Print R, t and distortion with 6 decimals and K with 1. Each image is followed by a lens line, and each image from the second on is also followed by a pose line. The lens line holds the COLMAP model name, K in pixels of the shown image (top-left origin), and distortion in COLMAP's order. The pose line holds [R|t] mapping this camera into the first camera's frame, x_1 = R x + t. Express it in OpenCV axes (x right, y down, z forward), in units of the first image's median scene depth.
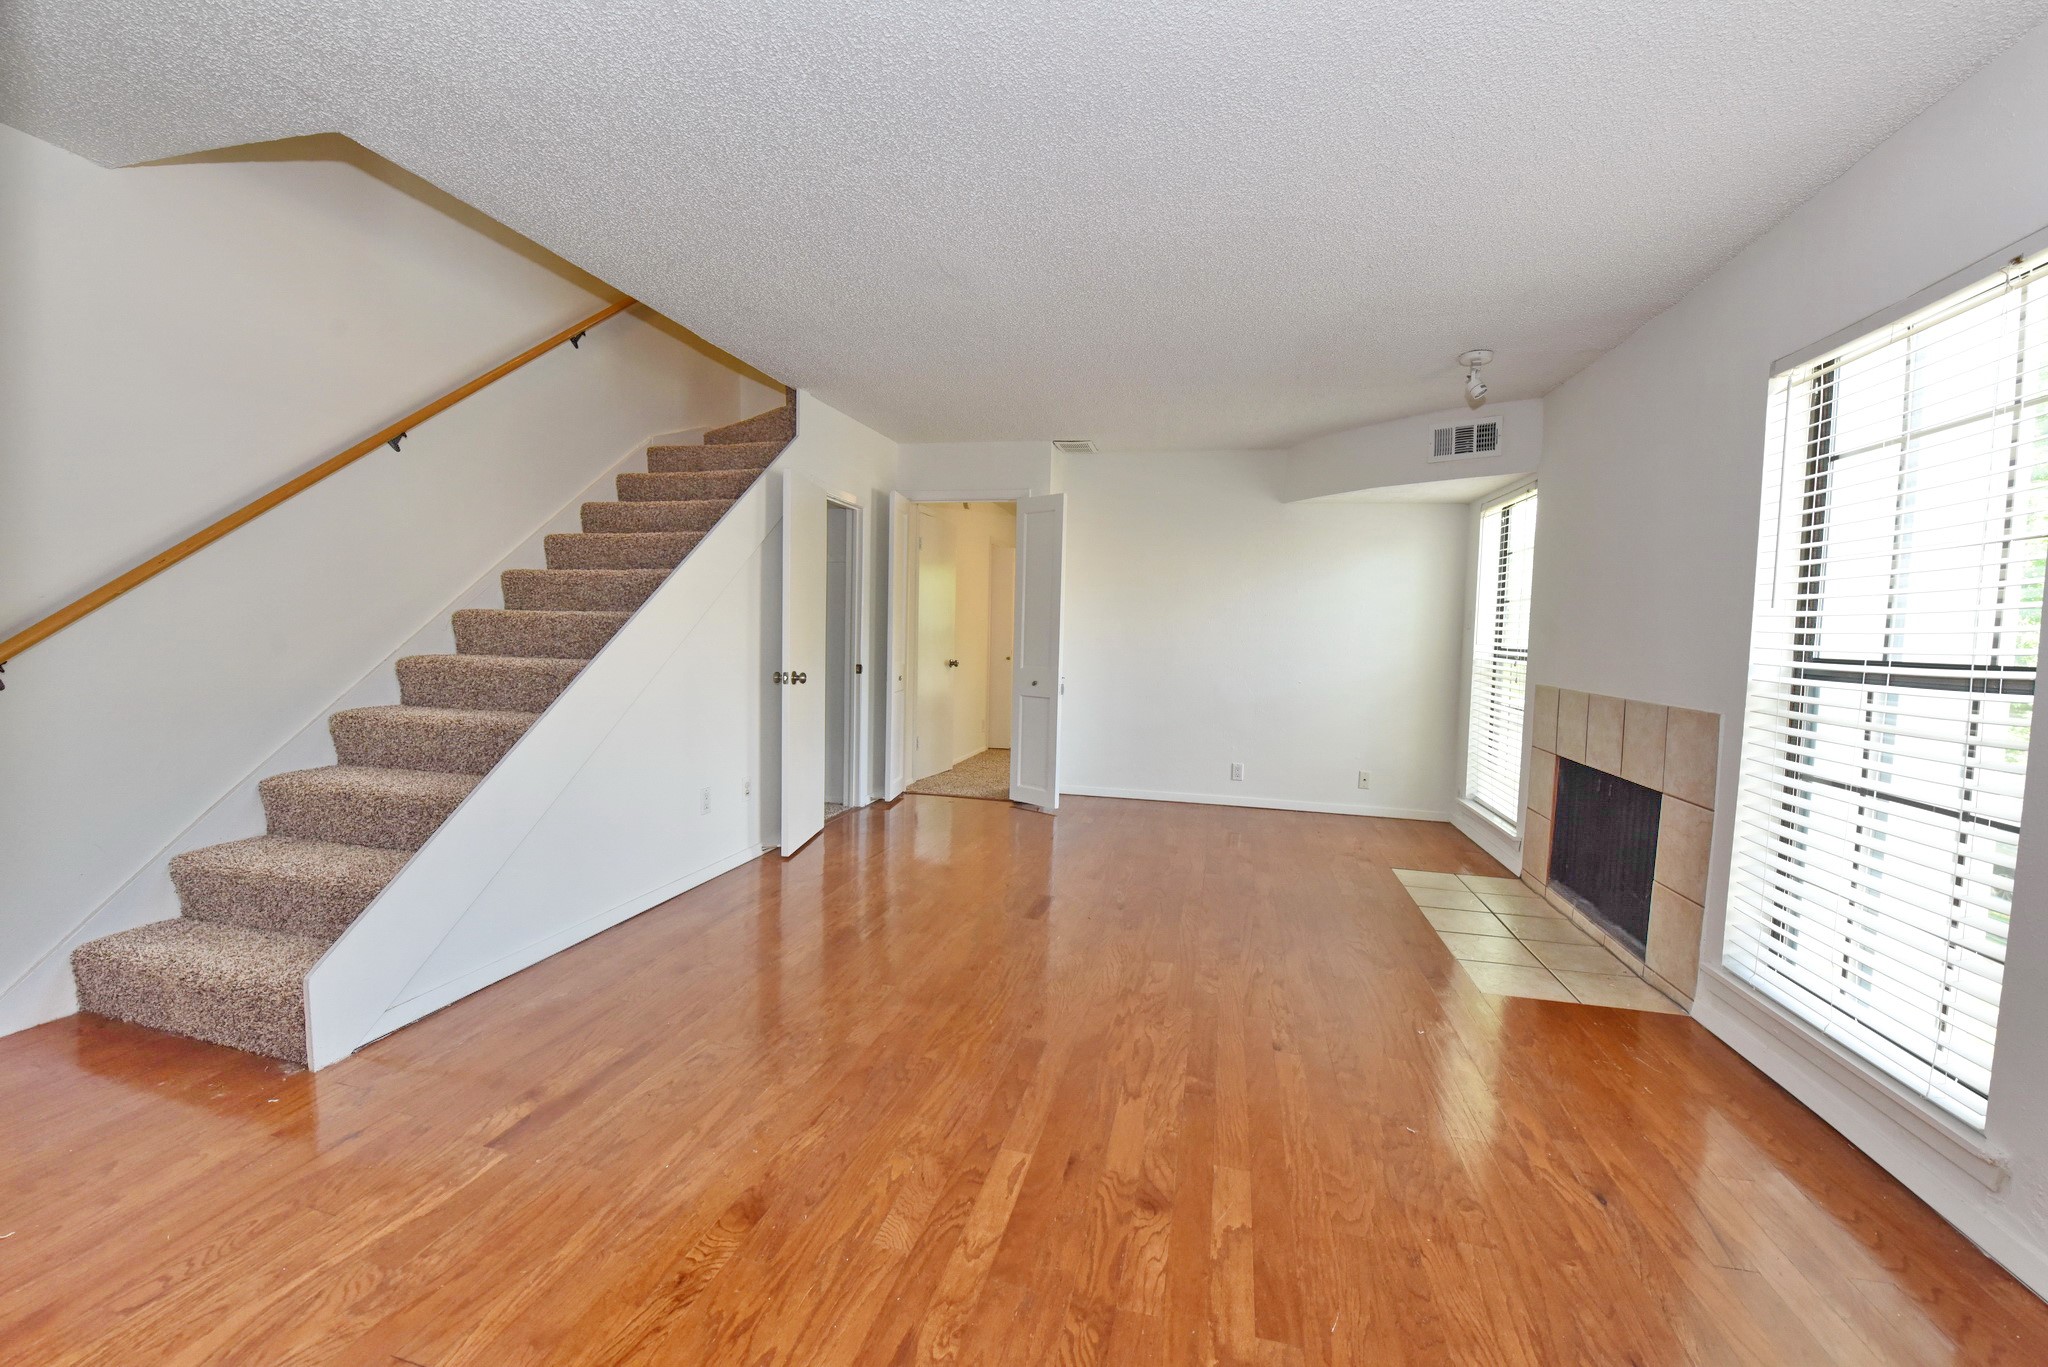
lens RADIAL K [[821.0, 0, 1024.0], [0, 821.0, 683.5], [0, 0, 1]] dist [-0.022681, -0.000476]
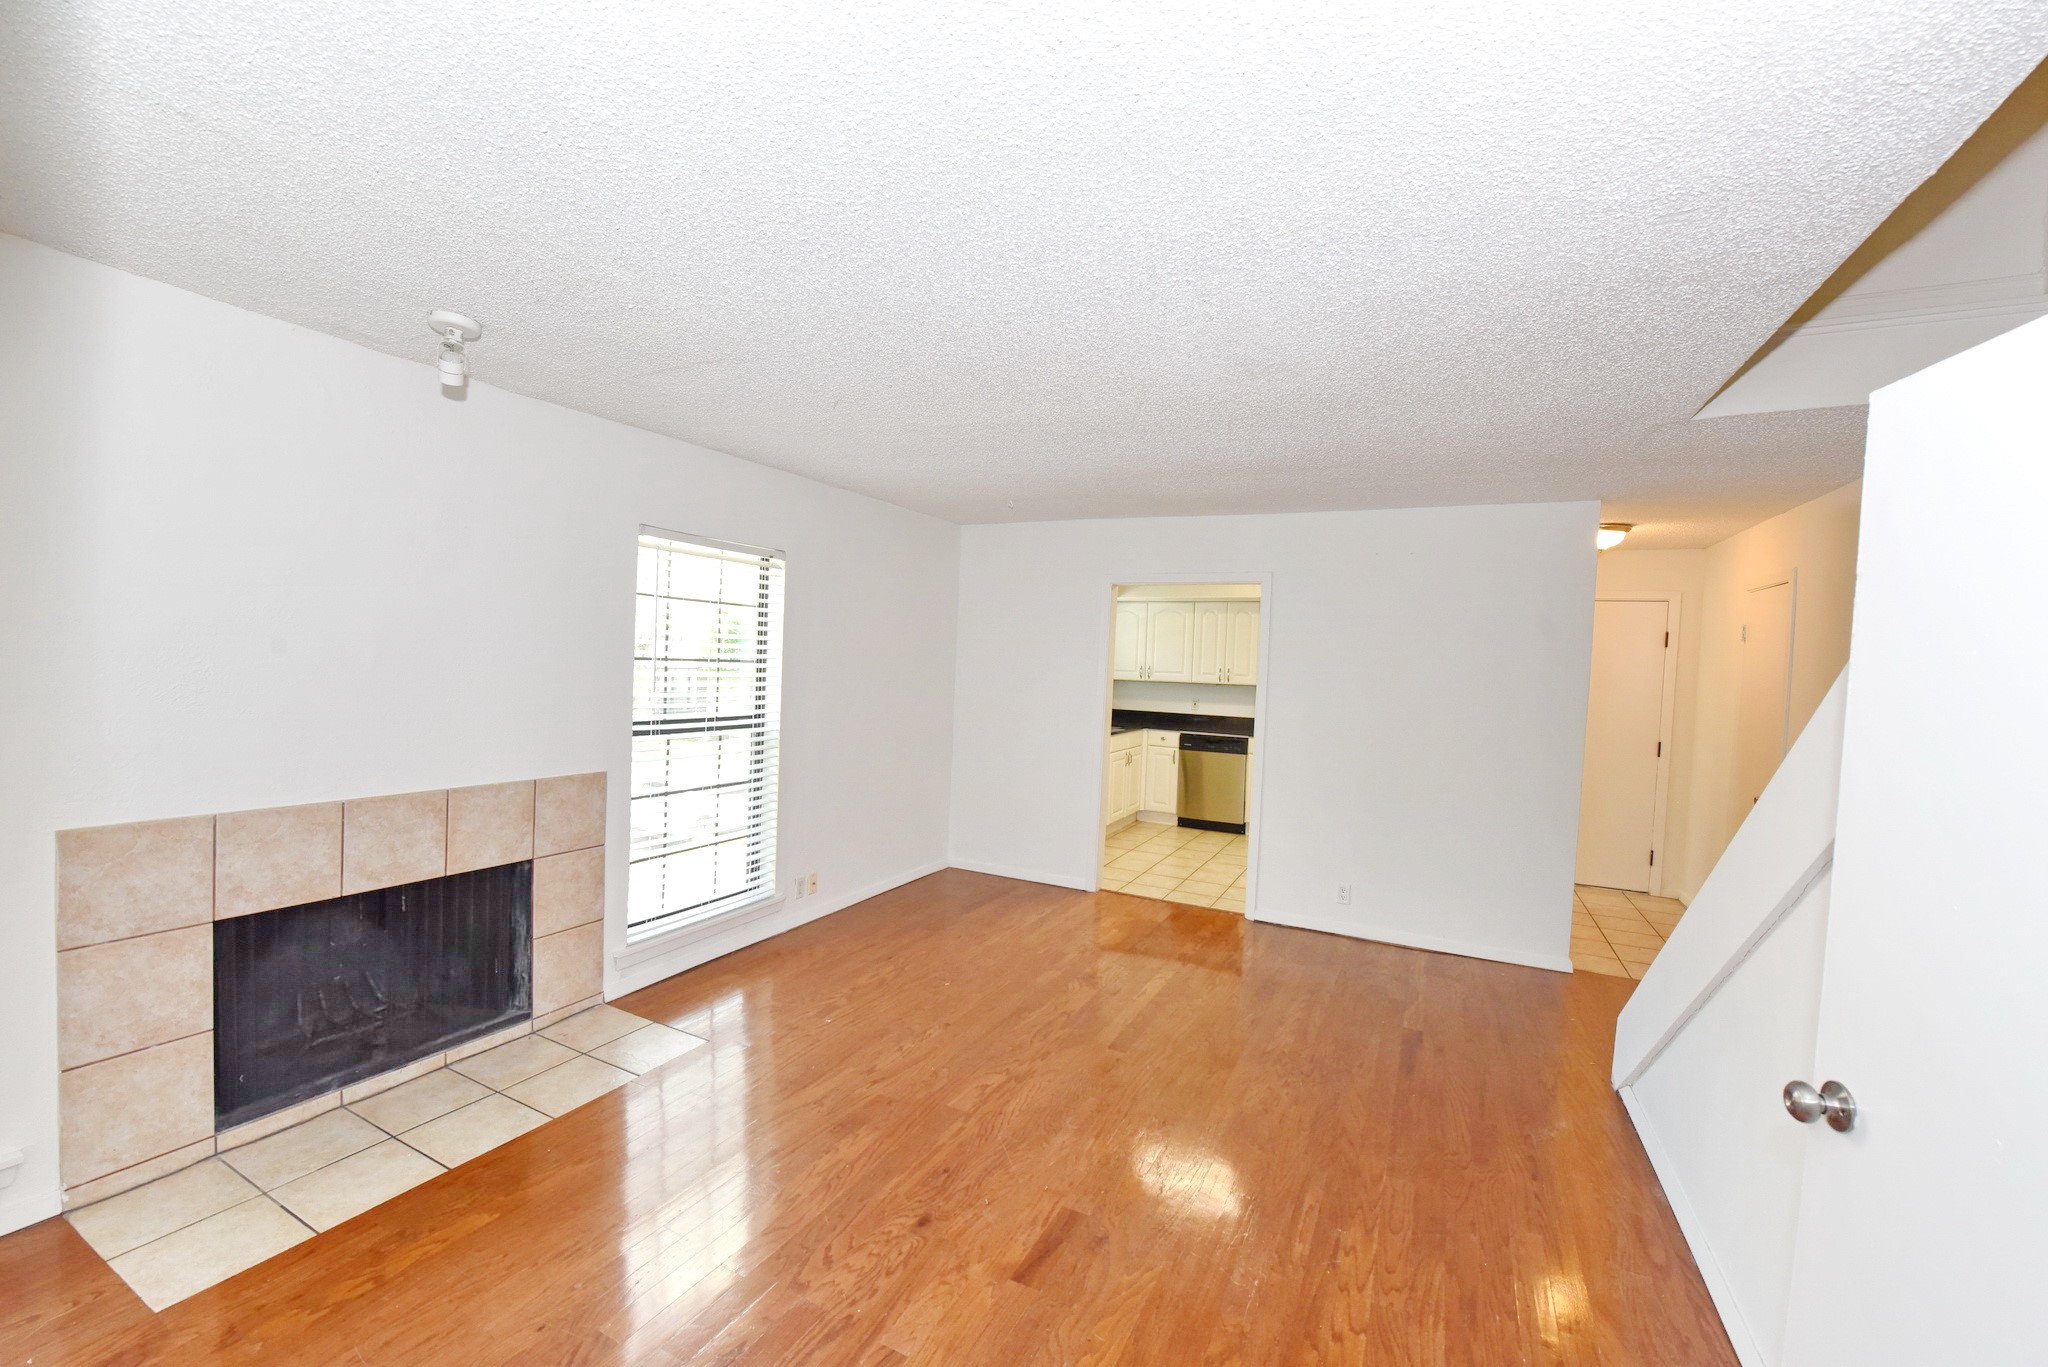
lens RADIAL K [[806.1, 0, 1024.0], [0, 806.1, 683.5], [0, 0, 1]] dist [-0.014504, -0.006880]
pose [[-0.970863, -0.069583, 0.229309, -0.105389], [-0.048410, 0.994135, 0.096706, -0.301551], [-0.234693, 0.082788, -0.968538, 2.378370]]
